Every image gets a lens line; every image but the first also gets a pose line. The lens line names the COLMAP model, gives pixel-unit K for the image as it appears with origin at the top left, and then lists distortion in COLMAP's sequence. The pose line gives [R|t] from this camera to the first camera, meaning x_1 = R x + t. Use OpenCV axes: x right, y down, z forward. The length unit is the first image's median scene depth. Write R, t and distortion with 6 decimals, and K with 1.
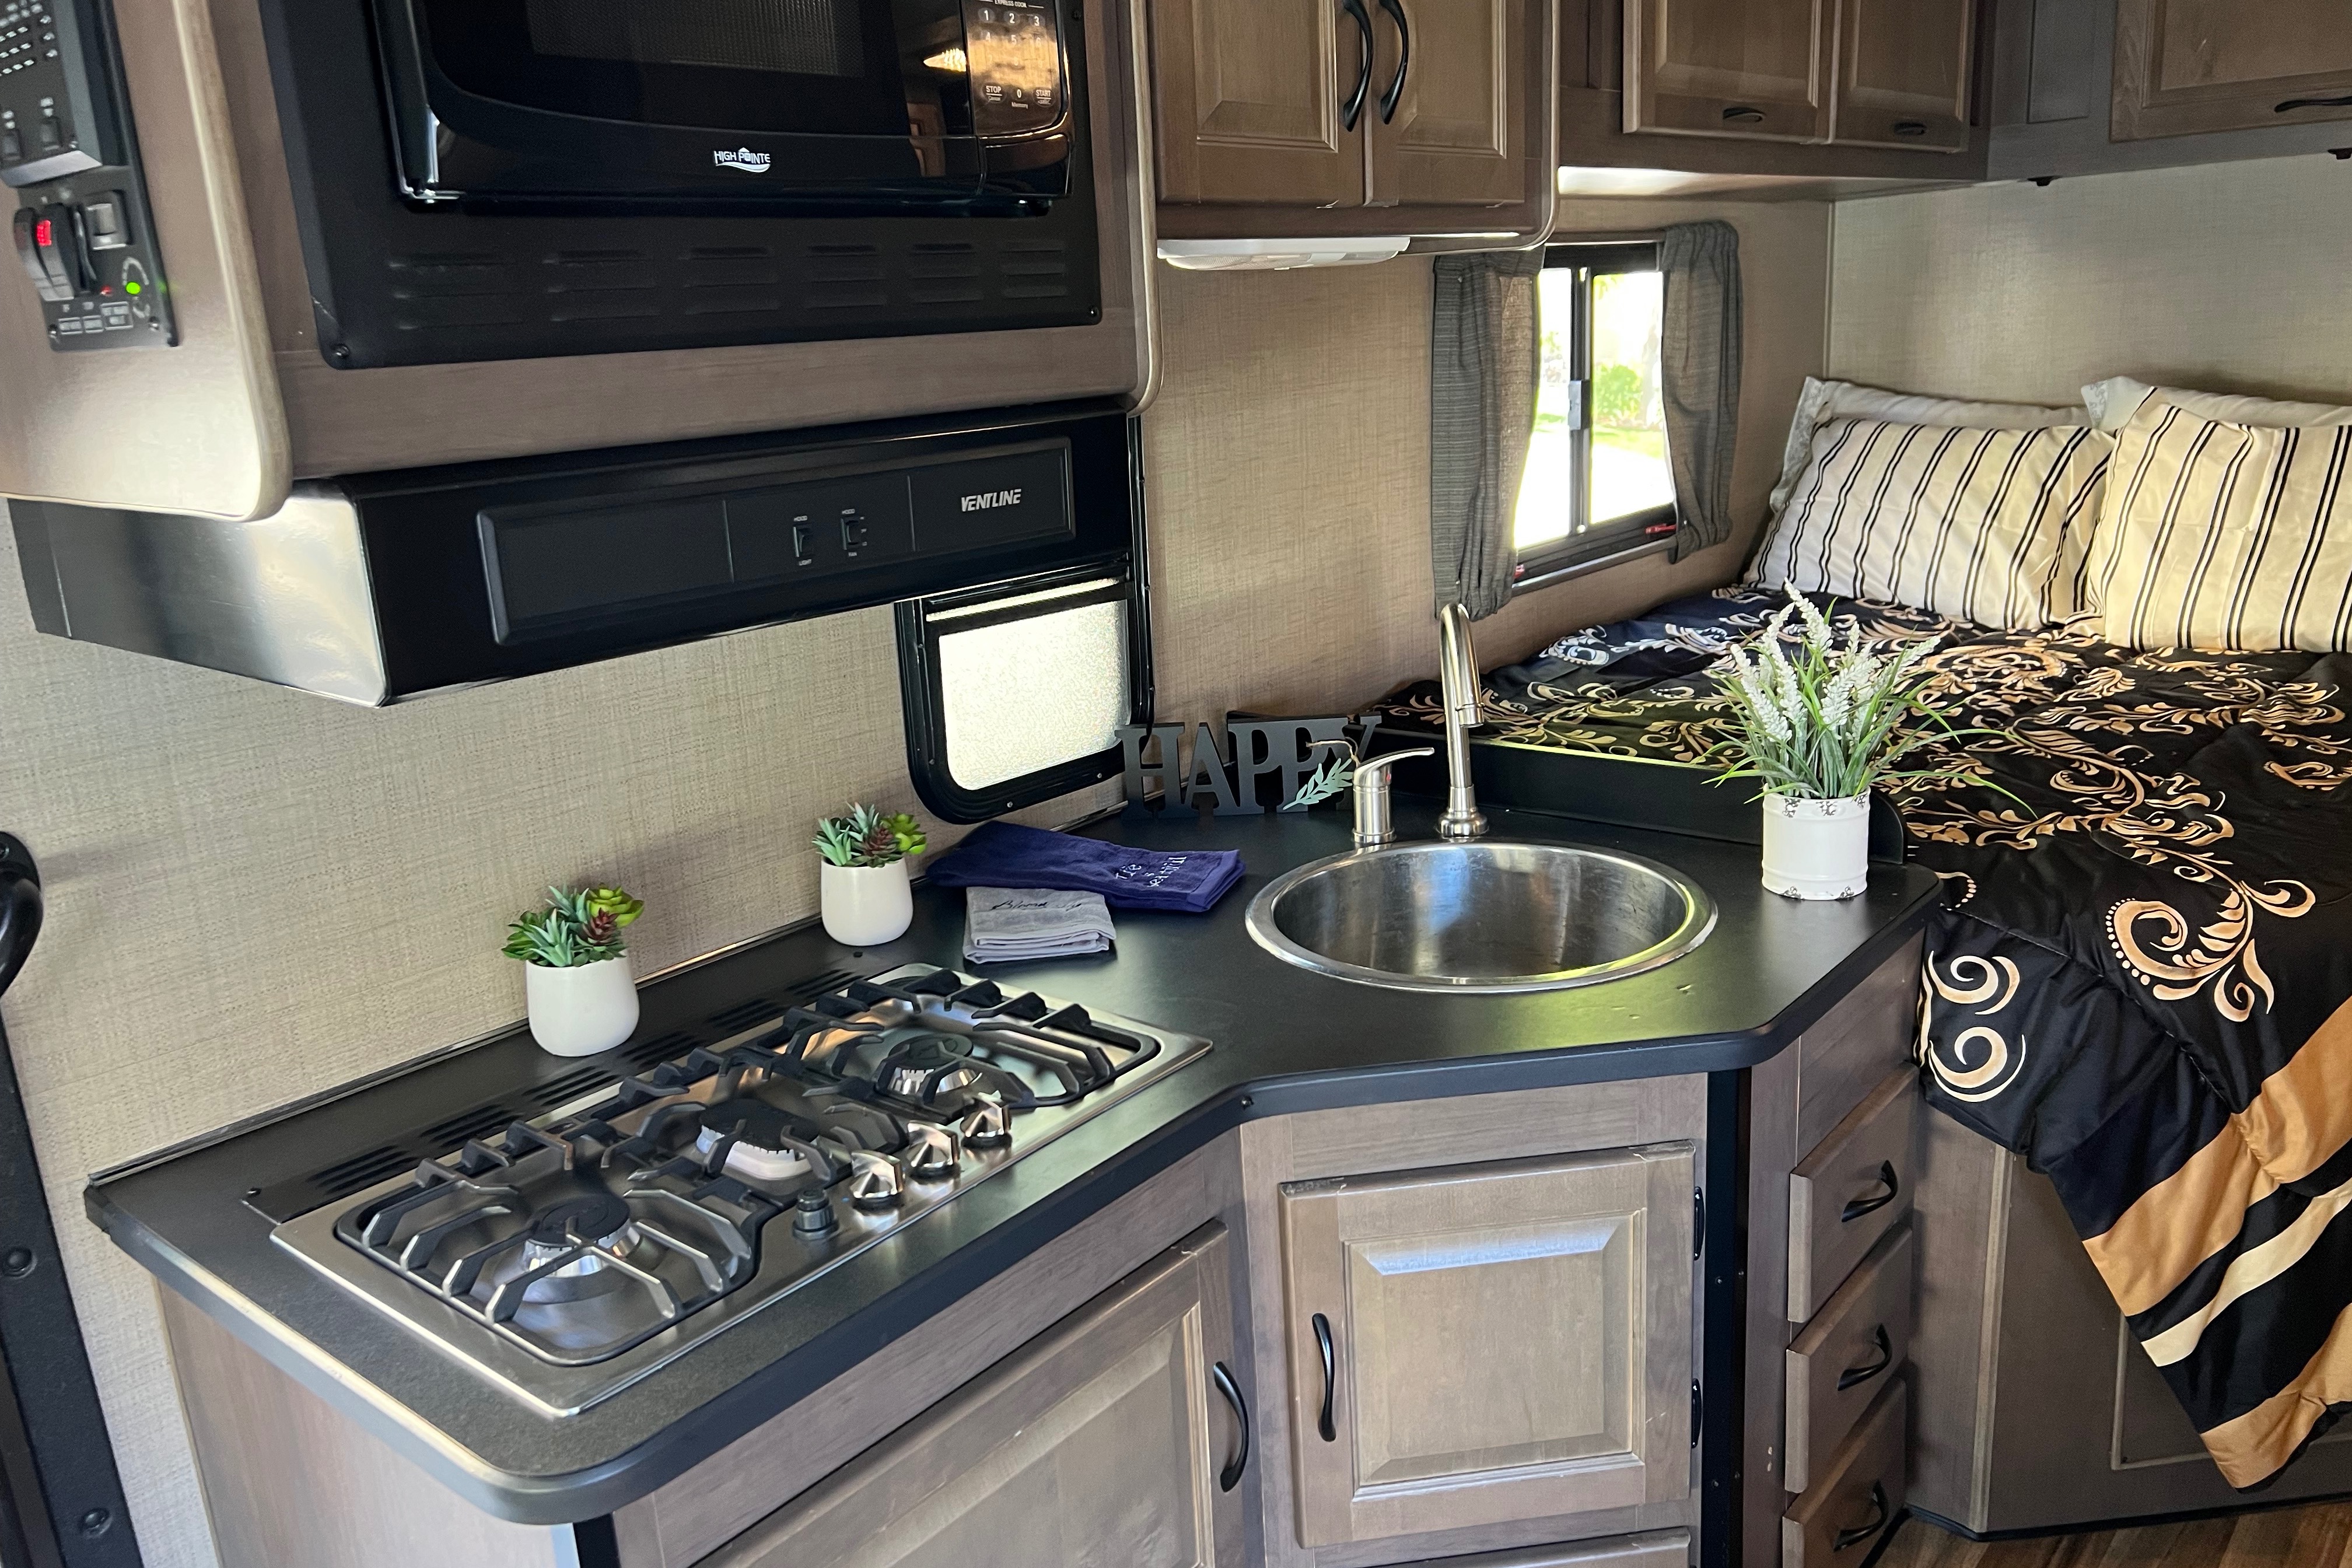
lens RADIAL K [[1775.0, 0, 1173.8], [0, 1775.0, 809.1], [0, 0, 1]] dist [-0.003470, 0.011668]
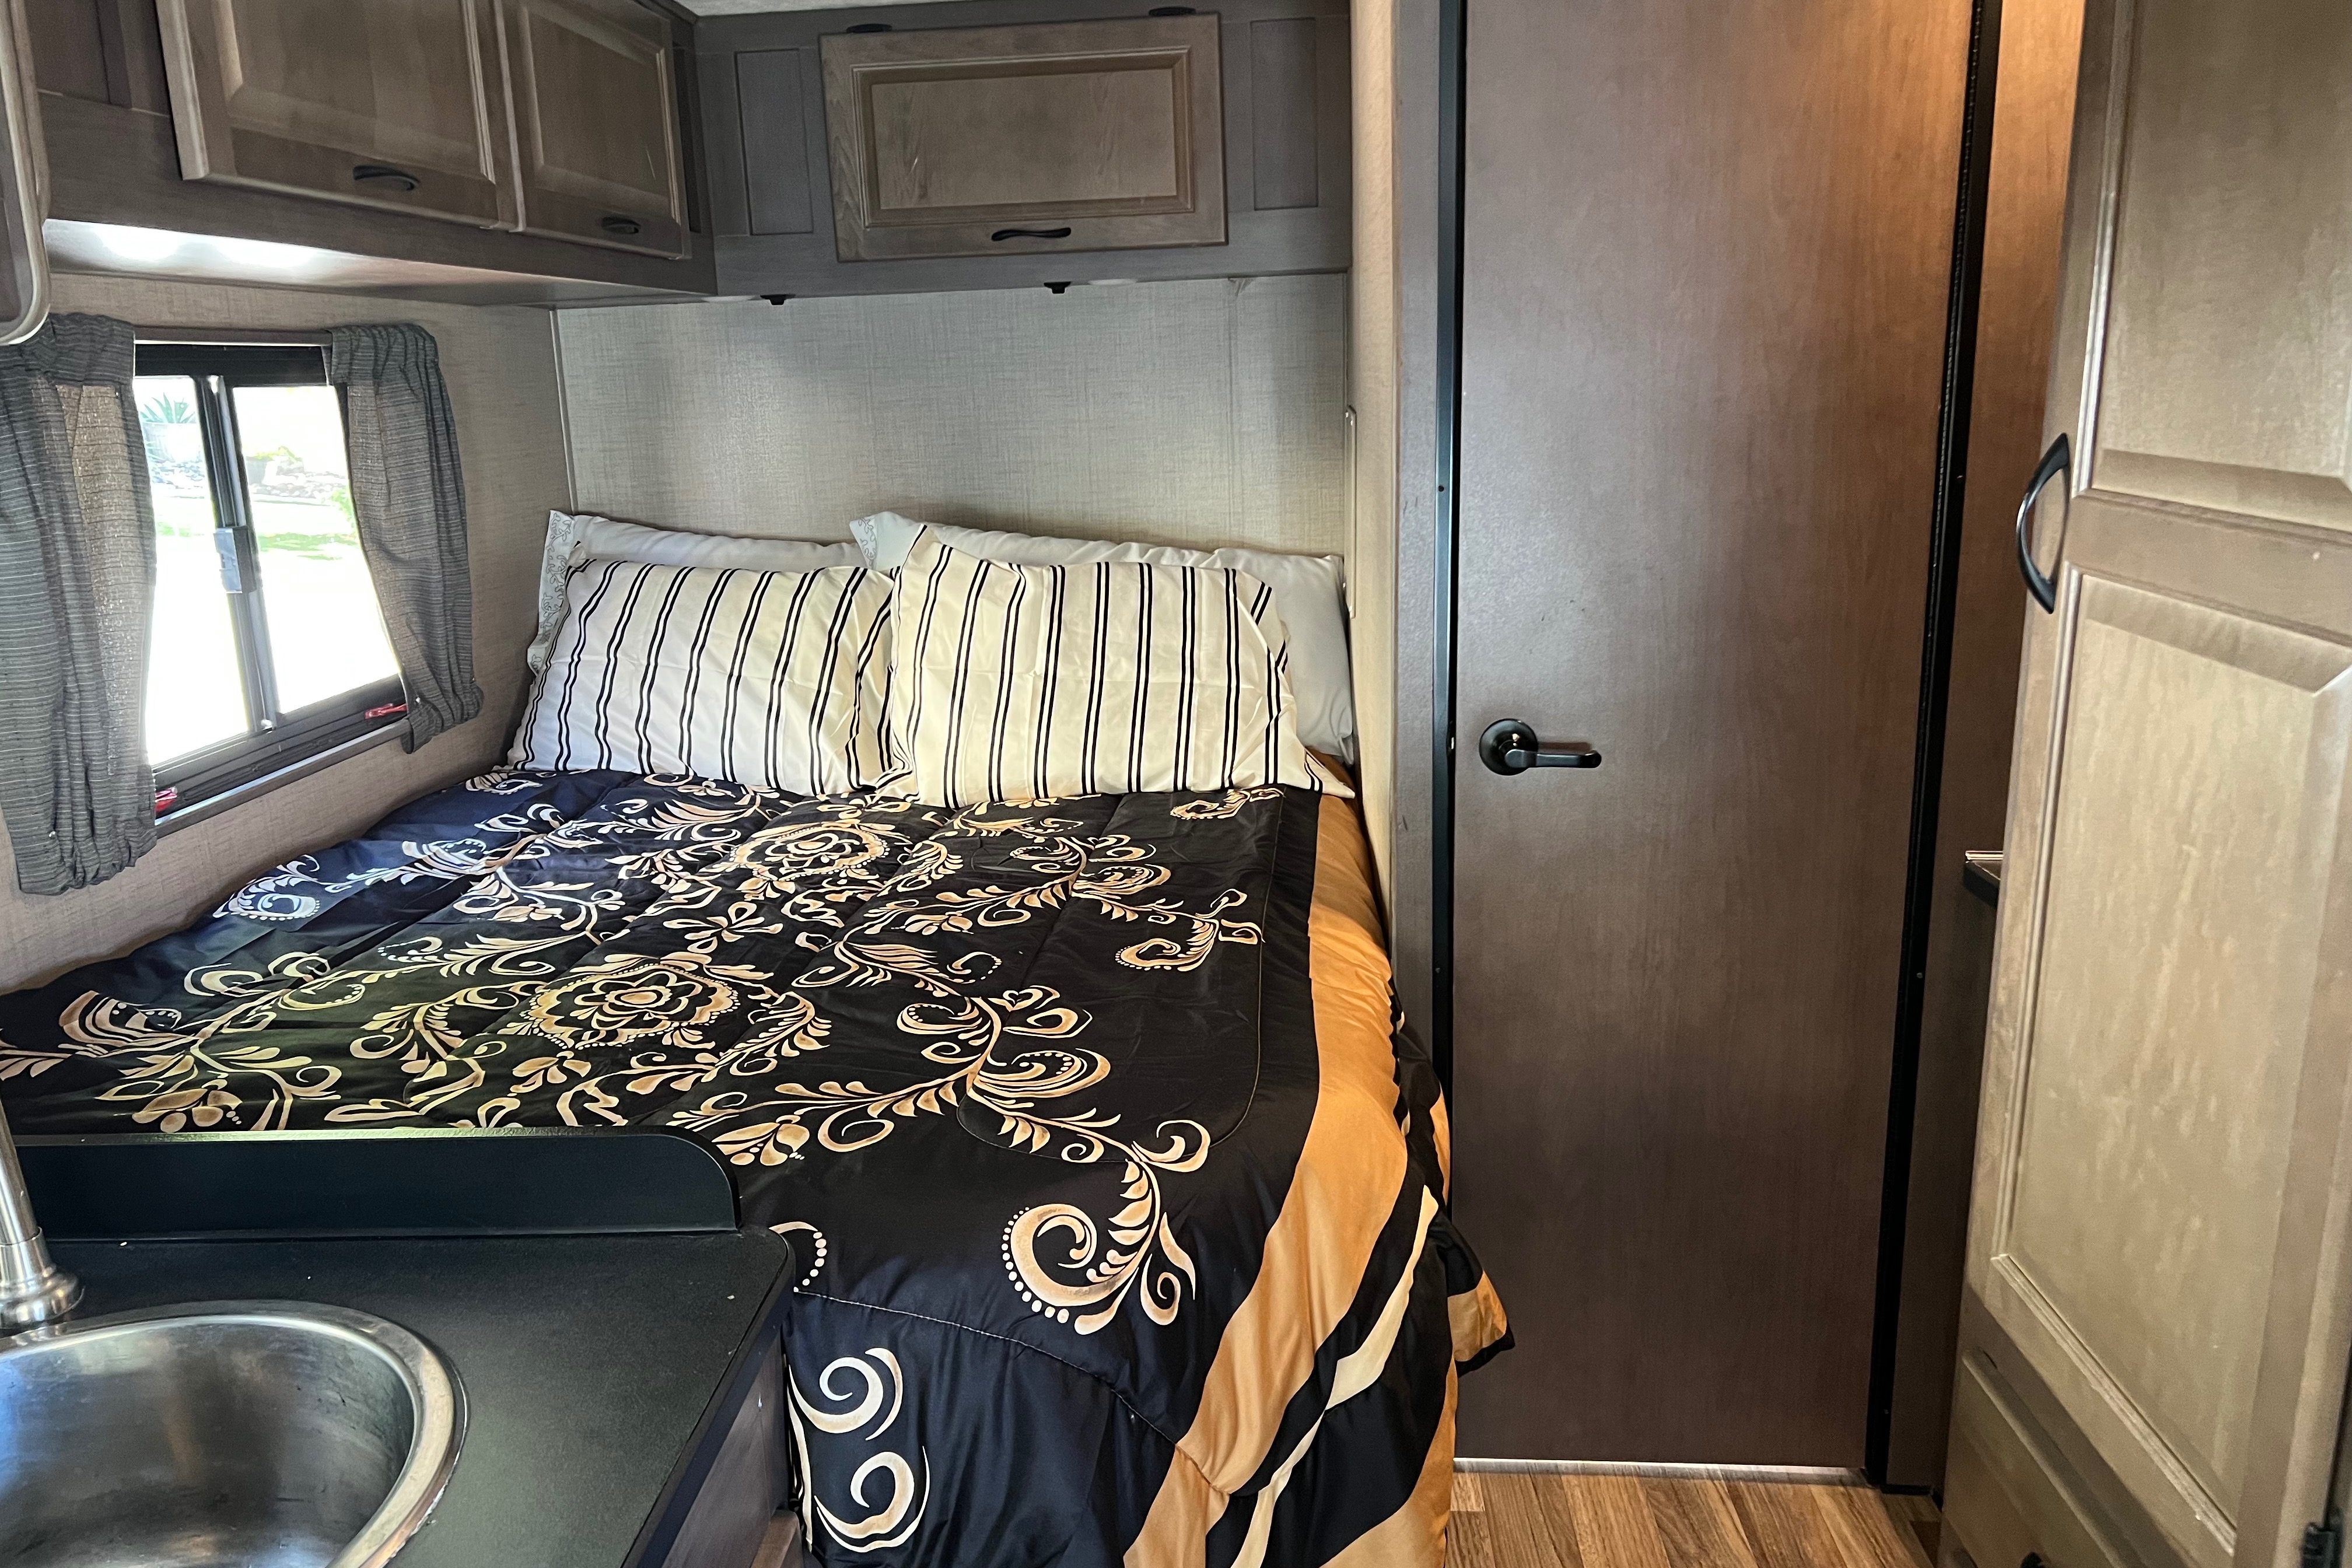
lens RADIAL K [[1712.6, 0, 1176.0], [0, 1712.6, 784.0], [0, 0, 1]] dist [0.043980, -0.072105]
pose [[0.790927, -0.110908, 0.601775, 0.099900], [0.151736, 0.988270, -0.017291, -0.066723], [-0.592799, 0.104987, 0.798478, 0.215671]]
